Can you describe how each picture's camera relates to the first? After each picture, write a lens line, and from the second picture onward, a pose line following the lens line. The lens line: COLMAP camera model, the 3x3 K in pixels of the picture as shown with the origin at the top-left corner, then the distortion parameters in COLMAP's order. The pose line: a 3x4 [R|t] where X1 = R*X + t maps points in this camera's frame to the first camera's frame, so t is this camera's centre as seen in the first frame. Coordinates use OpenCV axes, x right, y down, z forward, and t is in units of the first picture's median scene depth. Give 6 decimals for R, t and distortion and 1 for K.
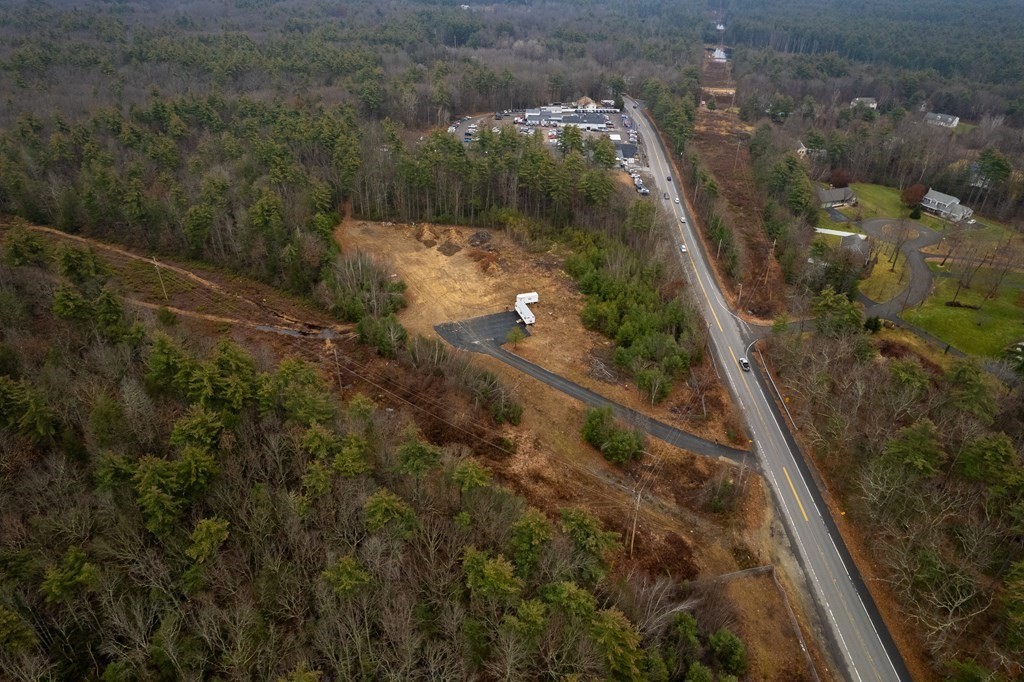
lens RADIAL K [[656.5, 0, 512.7], [0, 656.5, 339.8], [0, 0, 1]] dist [-0.075537, 0.069522]
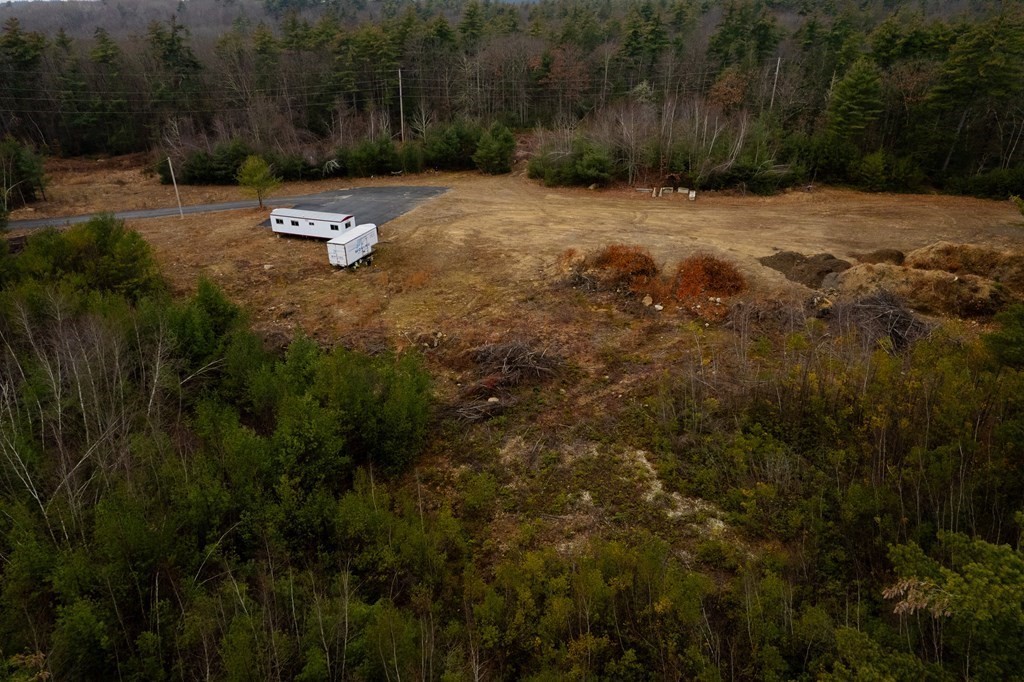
lens RADIAL K [[656.5, 0, 515.8], [0, 656.5, 338.4], [0, 0, 1]] dist [-0.075537, 0.069522]
pose [[-0.661379, 0.321775, -0.677524, 0.215776], [-0.411638, 0.599396, 0.686498, -0.306404], [0.627003, 0.732929, -0.263973, 1.211581]]
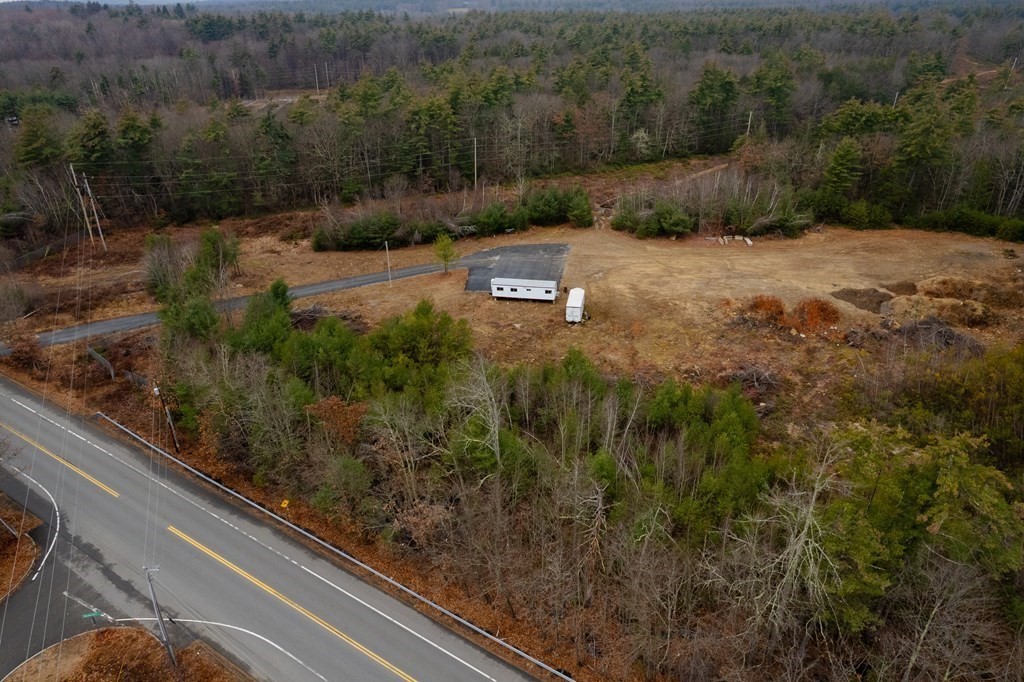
lens RADIAL K [[656.5, 0, 516.4], [0, 656.5, 338.9], [0, 0, 1]] dist [-0.075537, 0.069522]
pose [[-0.505713, 0.382923, -0.773062, 0.433288], [-0.470027, 0.629118, 0.619100, -0.331206], [0.723415, 0.676447, -0.138168, 1.084156]]
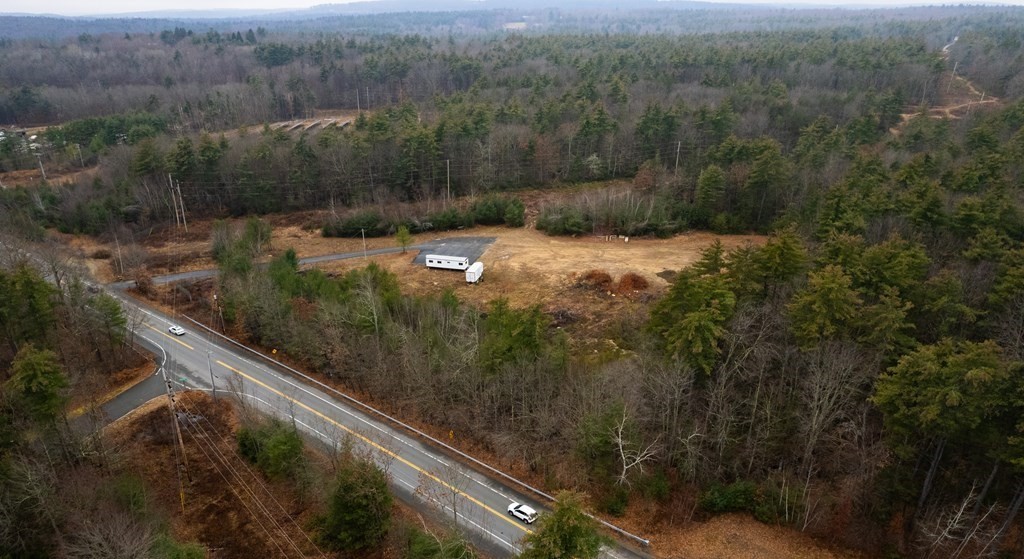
lens RADIAL K [[680.4, 0, 496.1], [0, 680.4, 351.8], [0, 0, 1]] dist [-0.055392, 0.030683]
pose [[-0.607924, 0.347333, -0.713994, 0.600355], [-0.430089, 0.611840, 0.663834, -0.540345], [0.667422, 0.710642, -0.222569, 1.287701]]
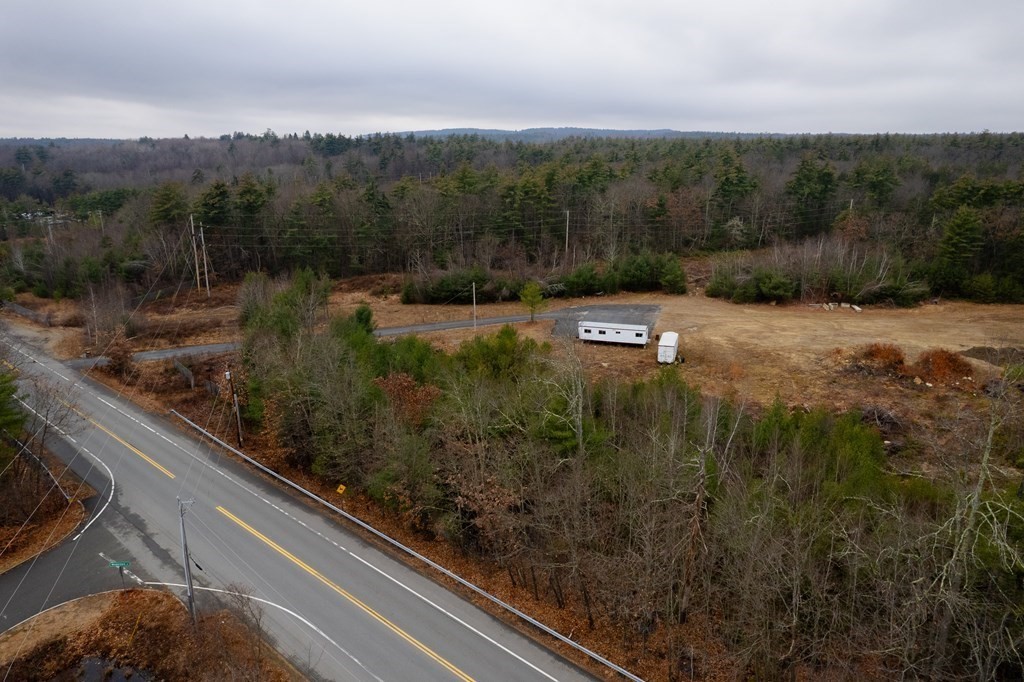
lens RADIAL K [[656.5, 0, 516.7], [0, 656.5, 340.2], [0, 0, 1]] dist [-0.075537, 0.069522]
pose [[-0.619326, 0.208403, -0.756970, 0.432596], [-0.430238, 0.716402, 0.549240, -0.273496], [0.656758, 0.665835, -0.354023, 1.120146]]
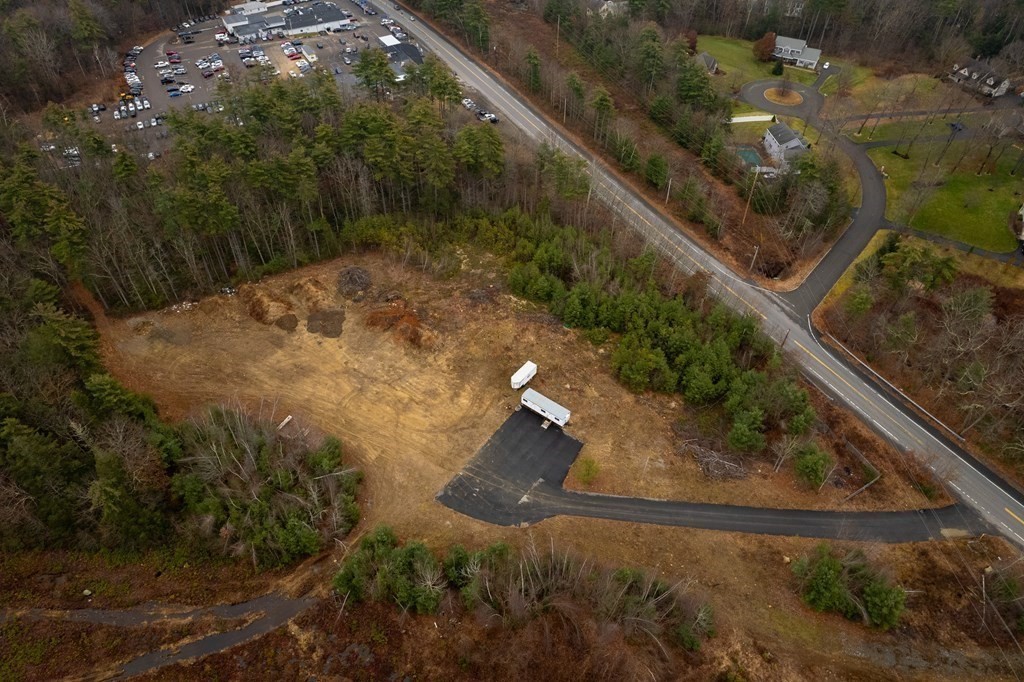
lens RADIAL K [[656.5, 0, 515.5], [0, 656.5, 341.0], [0, 0, 1]] dist [-0.075537, 0.069522]
pose [[0.839228, -0.391753, 0.377129, -0.222279], [0.298960, 0.911712, 0.281789, -0.289165], [-0.454224, -0.123739, 0.882252, 0.448475]]
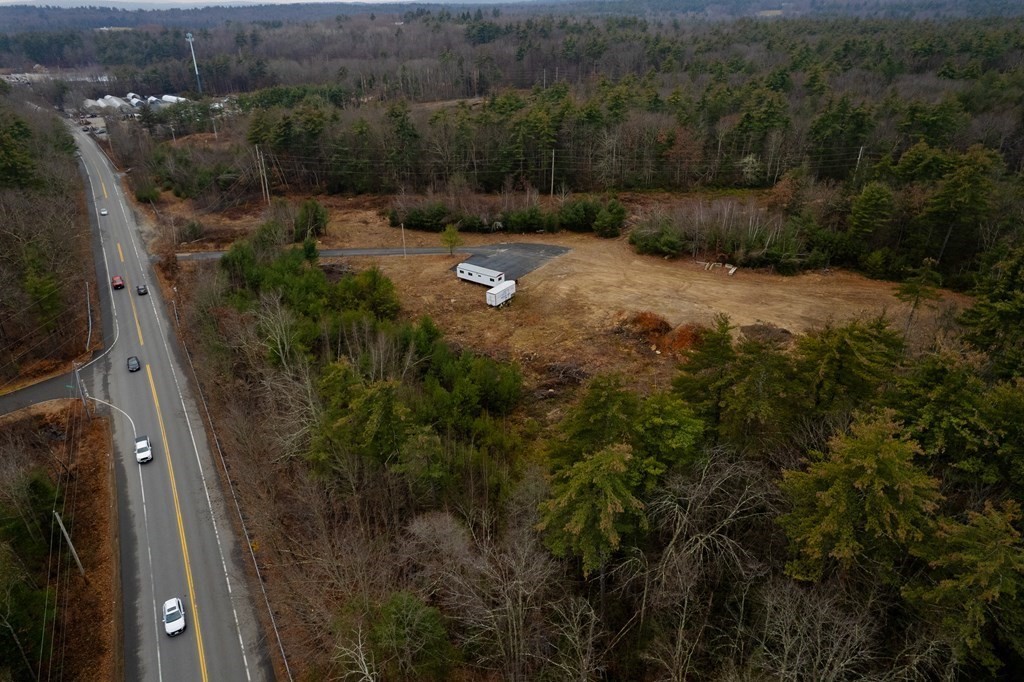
lens RADIAL K [[656.5, 0, 516.2], [0, 656.5, 341.2], [0, 0, 1]] dist [-0.075537, 0.069522]
pose [[-0.834448, 0.247376, -0.492444, 0.319593], [-0.301085, 0.543784, 0.783356, -0.516777], [0.461567, 0.801938, -0.379278, 1.301431]]
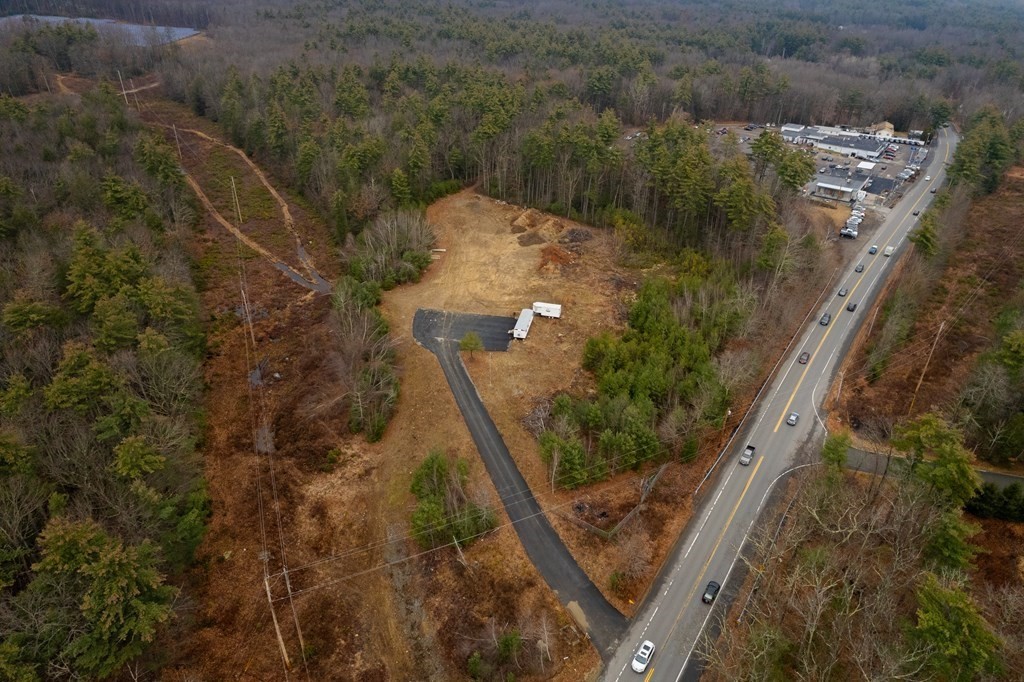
lens RADIAL K [[656.5, 0, 513.1], [0, 656.5, 336.9], [0, 0, 1]] dist [-0.075537, 0.069522]
pose [[0.842966, 0.272636, -0.463766, 0.369120], [-0.290225, 0.956330, 0.034673, -0.049326], [0.452966, 0.105368, 0.885279, 0.306086]]
